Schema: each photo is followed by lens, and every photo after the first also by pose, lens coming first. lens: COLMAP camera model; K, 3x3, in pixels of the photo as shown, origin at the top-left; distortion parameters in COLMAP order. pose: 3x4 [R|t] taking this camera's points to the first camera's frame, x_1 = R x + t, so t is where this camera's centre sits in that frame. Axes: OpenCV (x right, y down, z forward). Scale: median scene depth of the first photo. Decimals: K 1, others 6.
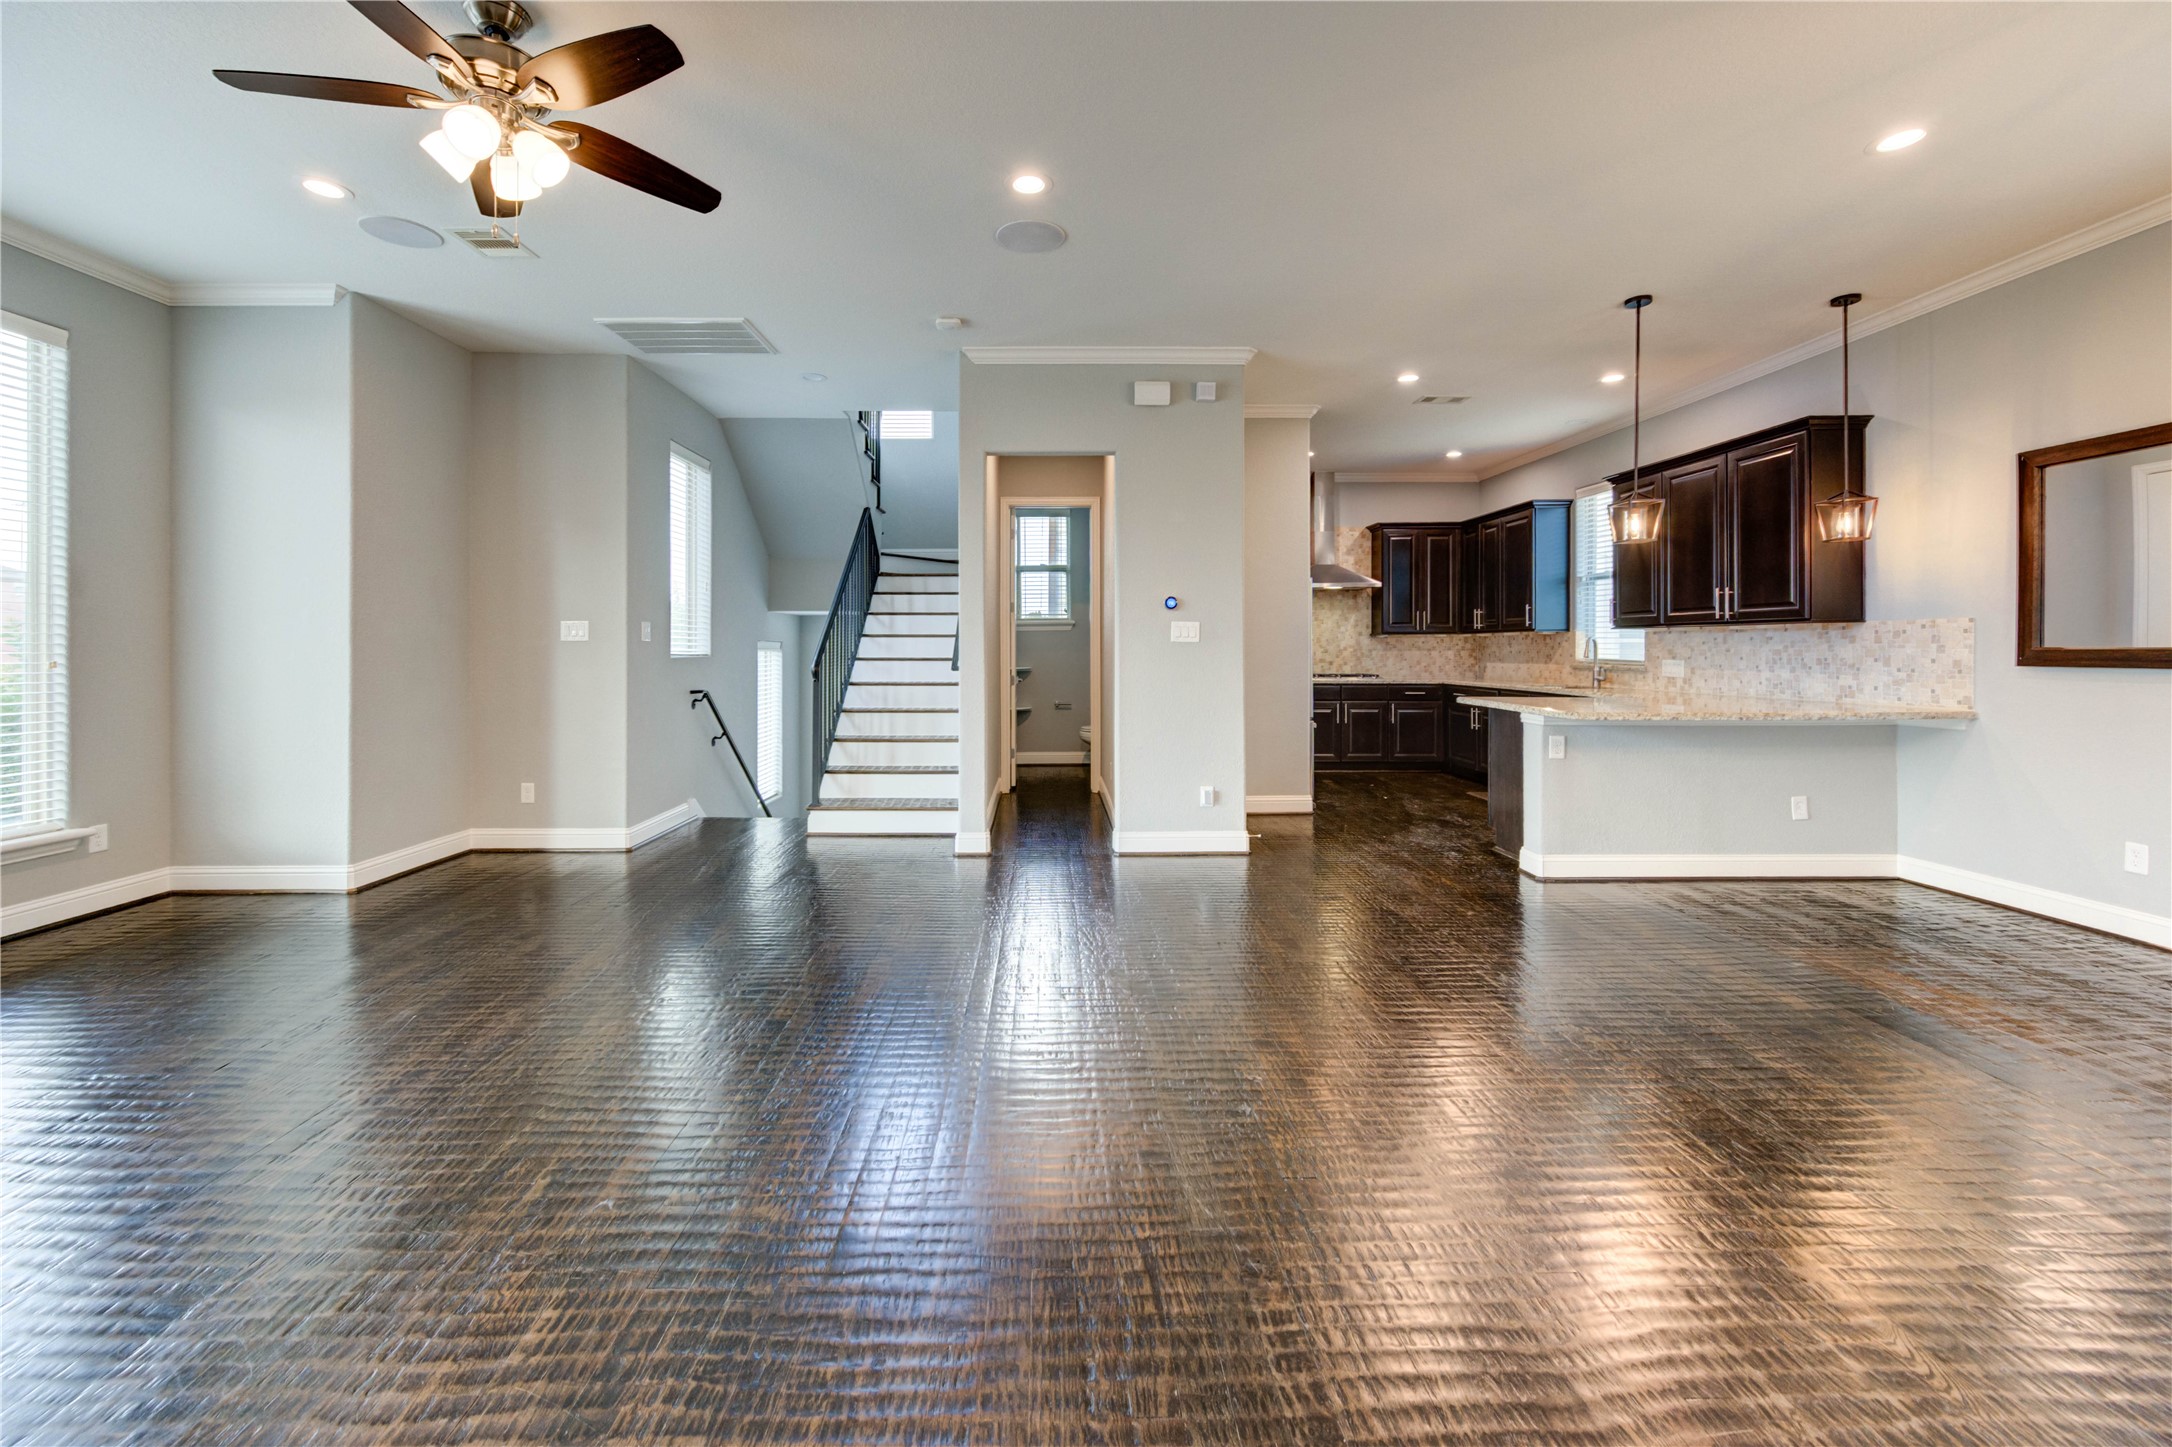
lens RADIAL K [[855.5, 0, 1055.9], [0, 855.5, 653.0], [0, 0, 1]] dist [0.001767, -0.001050]
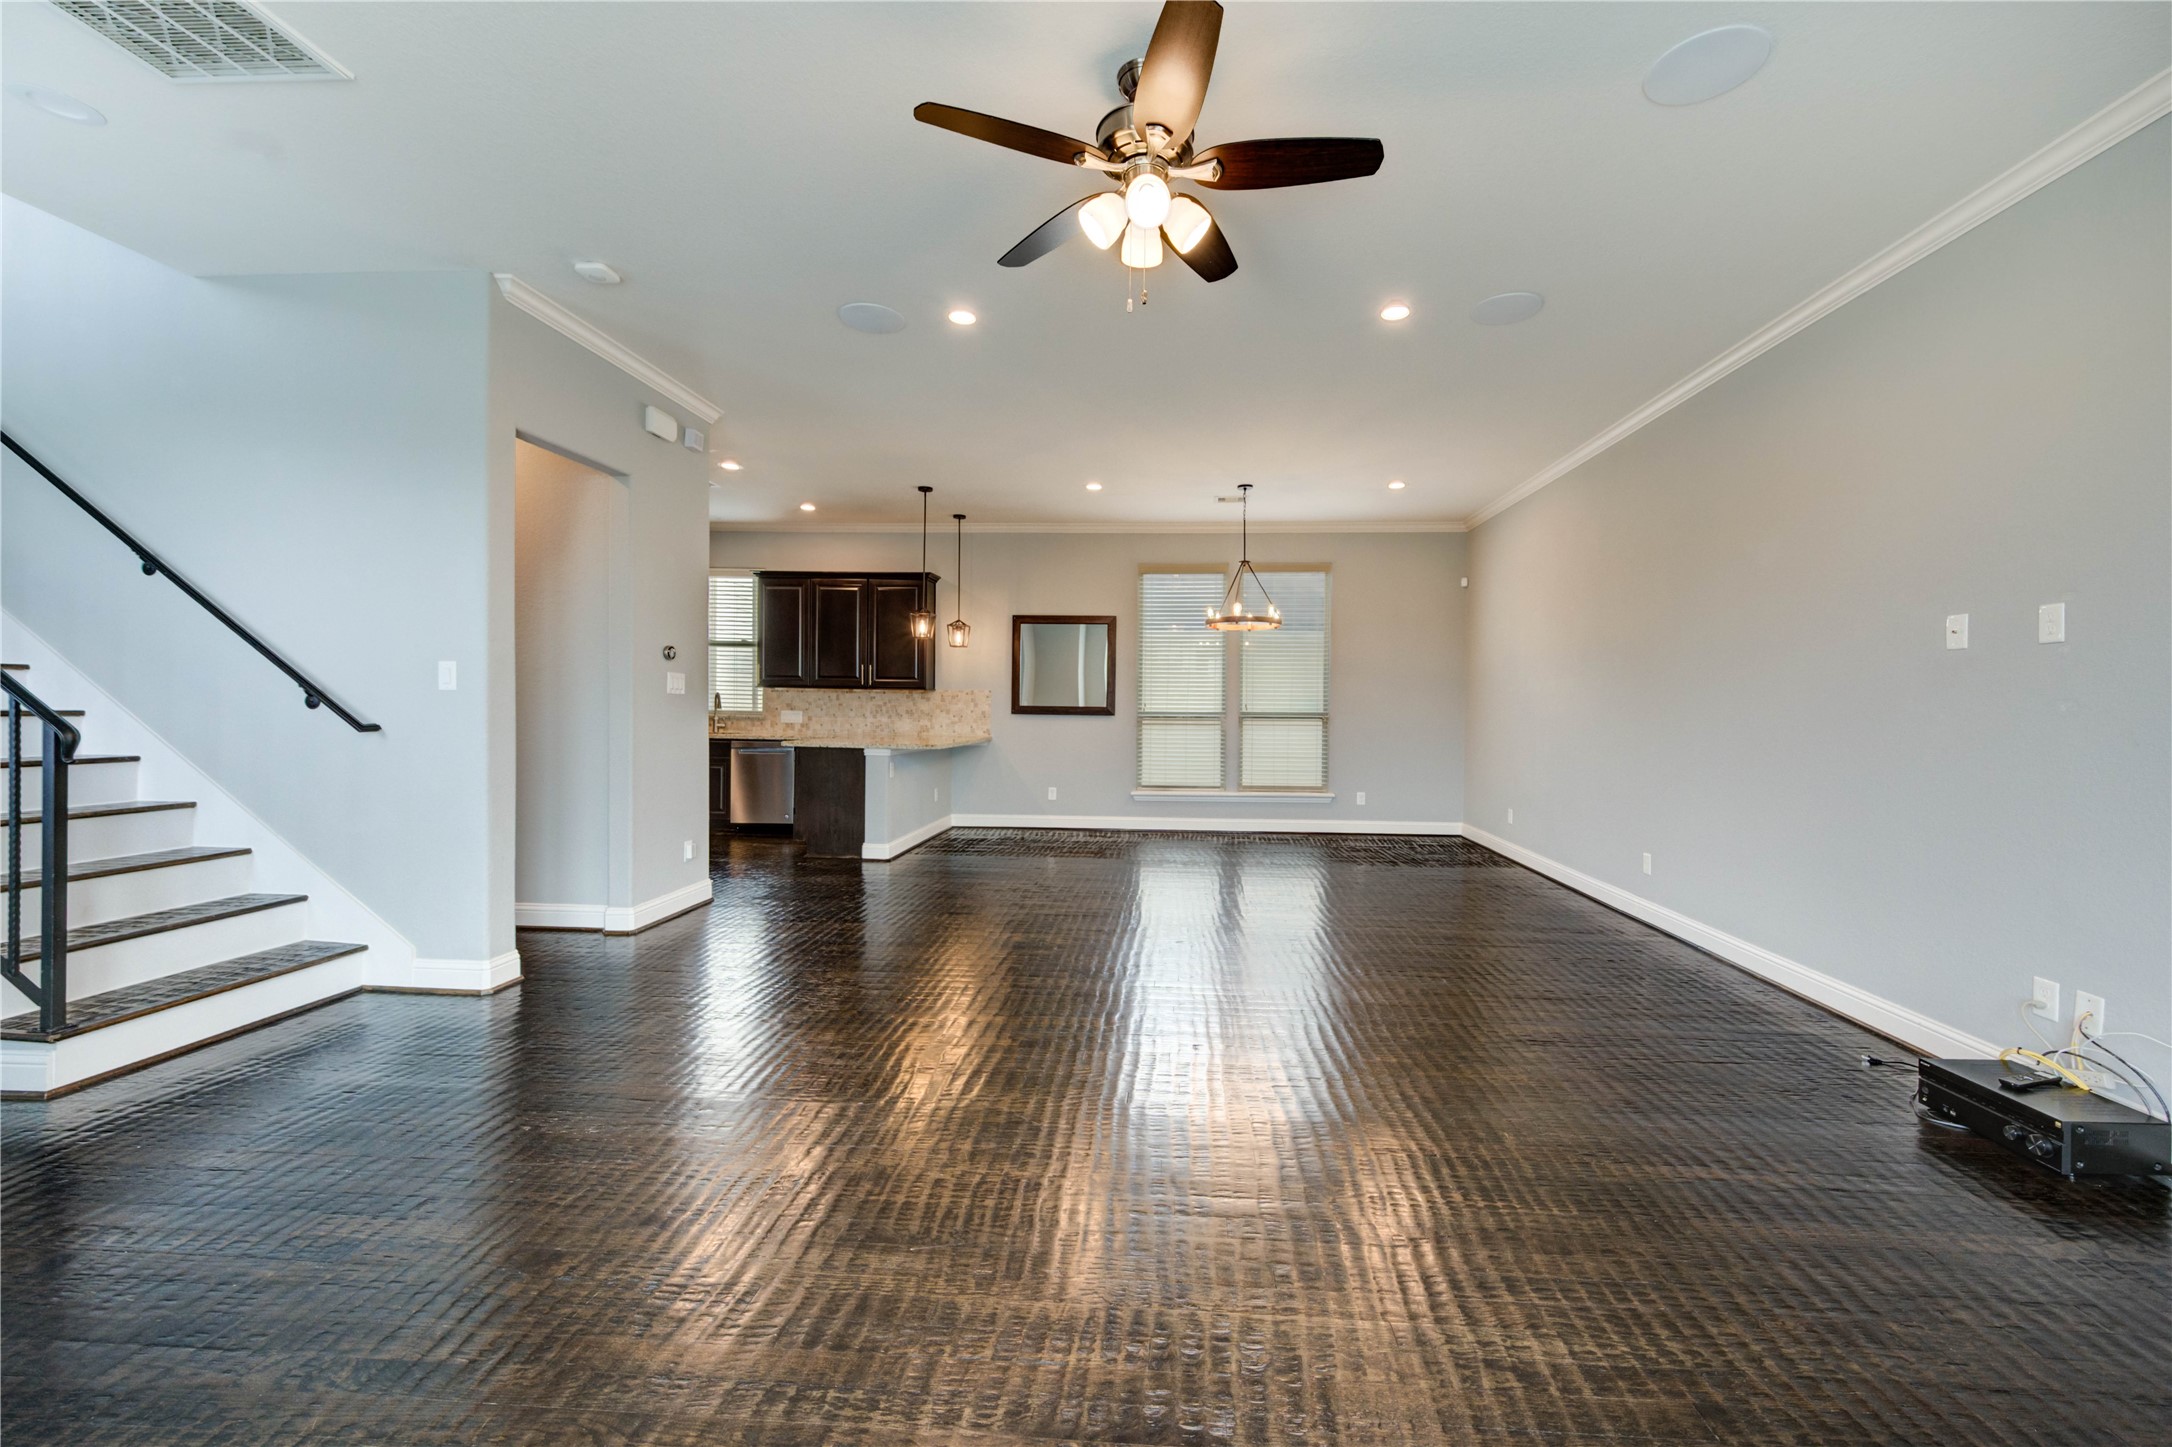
lens RADIAL K [[855.5, 0, 1134.7], [0, 855.5, 710.9], [0, 0, 1]] dist [0.001767, -0.001050]
pose [[0.059249, -0.002612, 0.998240, -0.760389], [-0.007727, 0.999965, 0.003075, -0.001075], [-0.998213, -0.007896, 0.059227, 0.422109]]
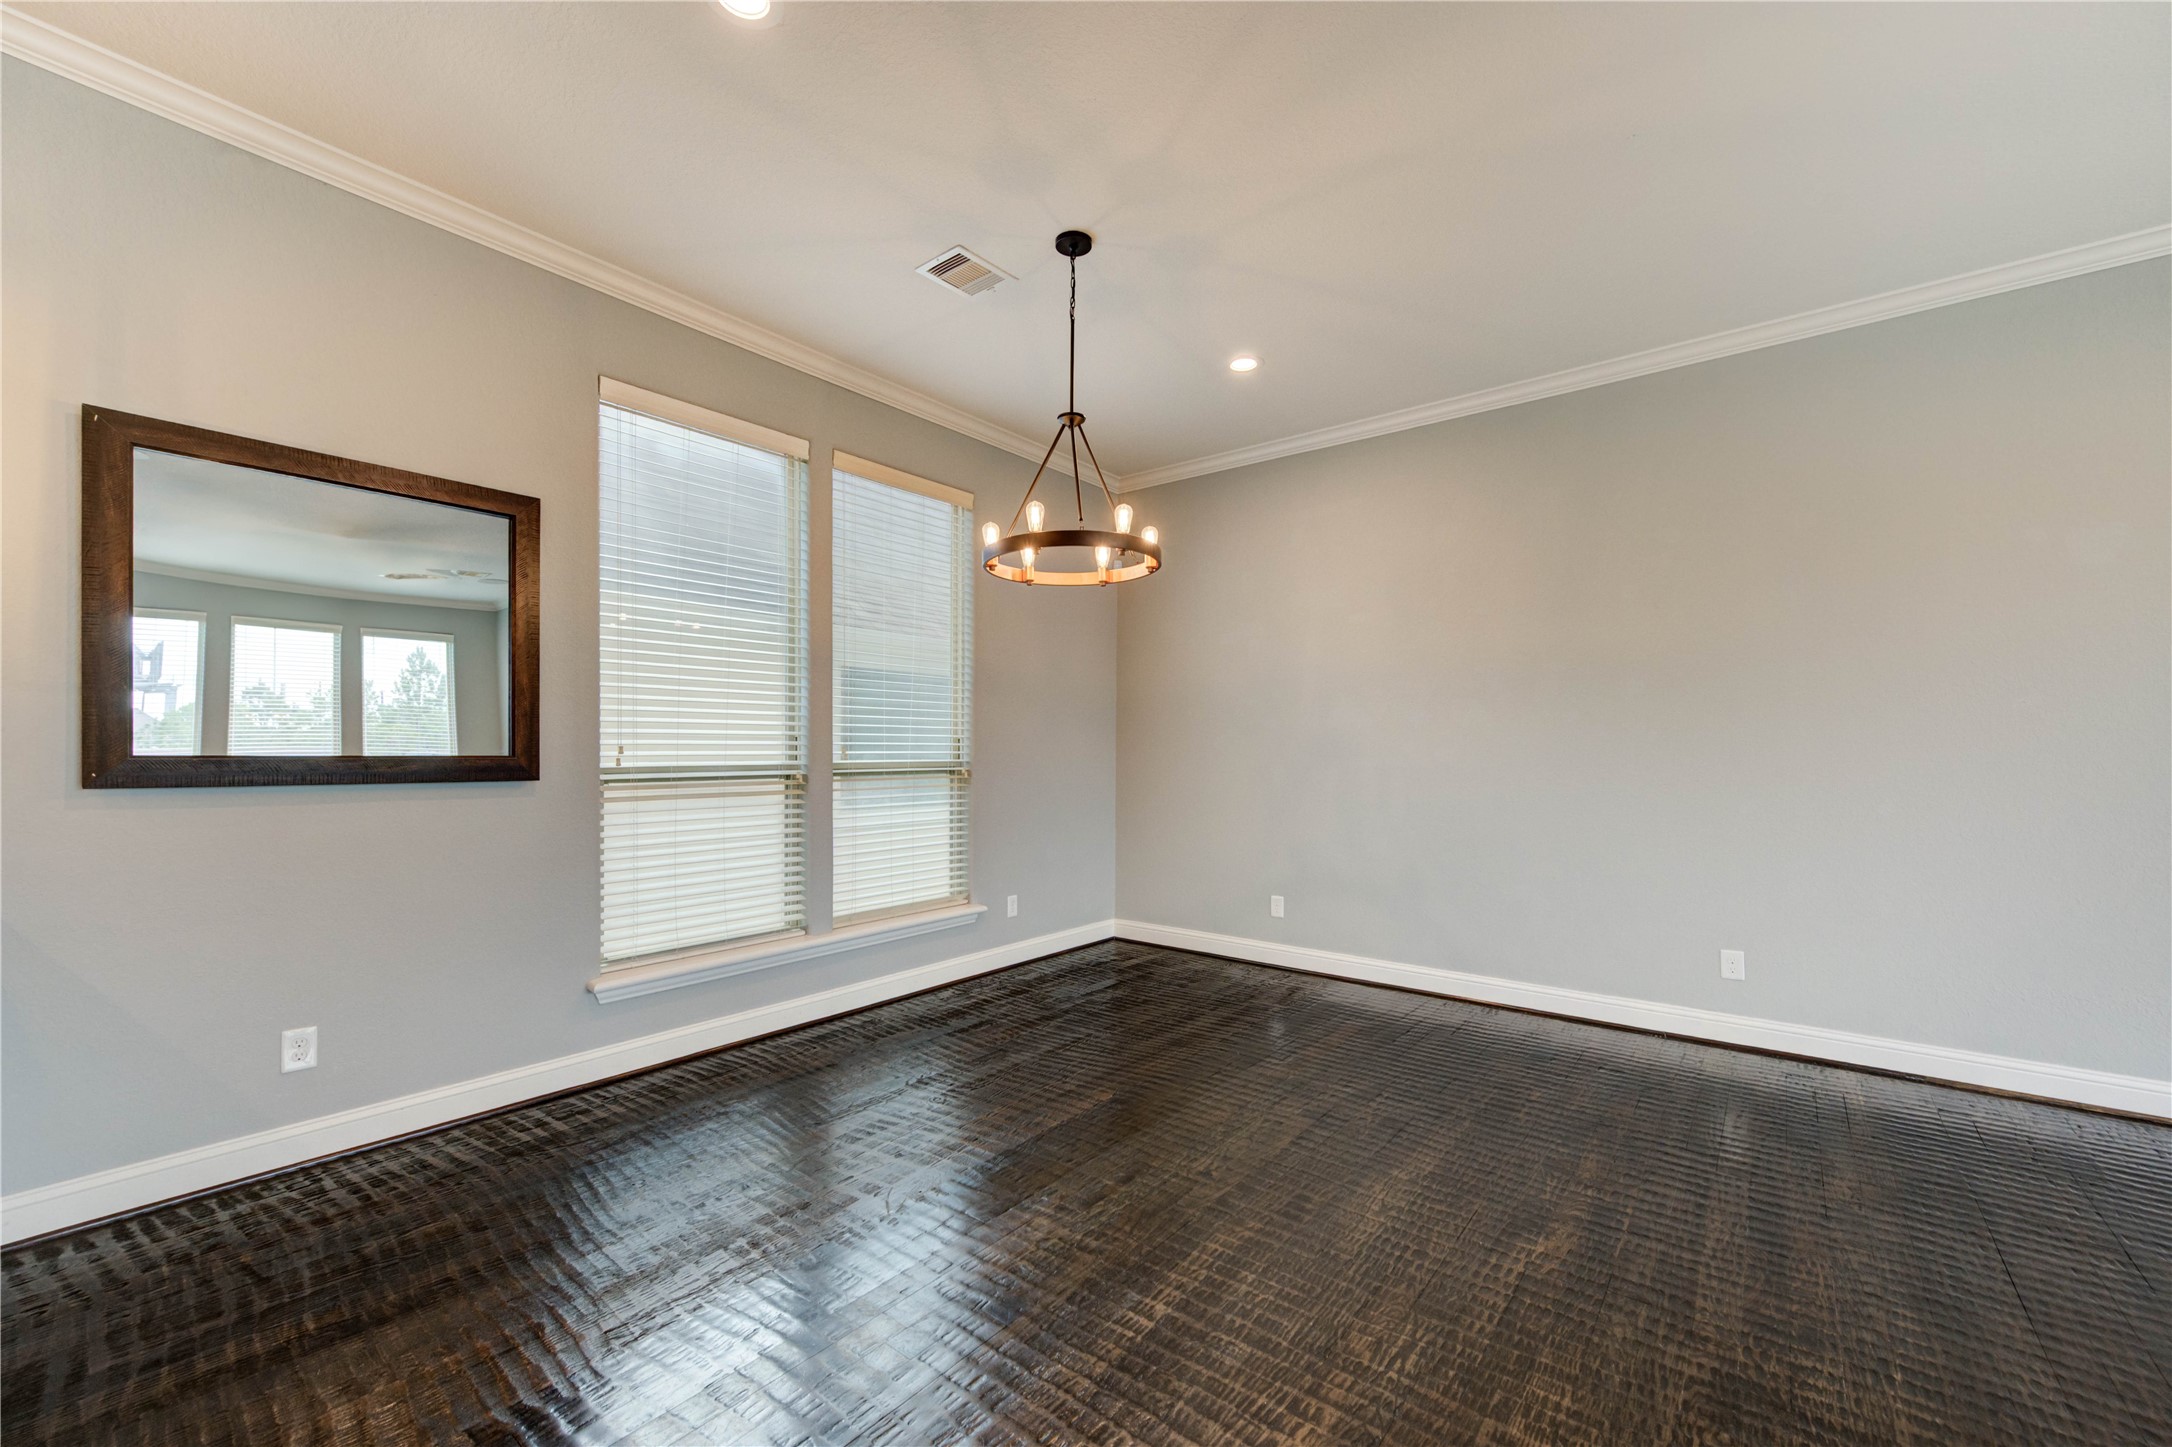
lens RADIAL K [[855.5, 0, 1106.8], [0, 855.5, 754.7], [0, 0, 1]] dist [0.001767, -0.001050]
pose [[-0.785303, 0.002876, 0.619105, 0.197156], [0.004196, 0.999991, 0.000677, -0.003253], [-0.619098, 0.003130, -0.785308, 0.771097]]
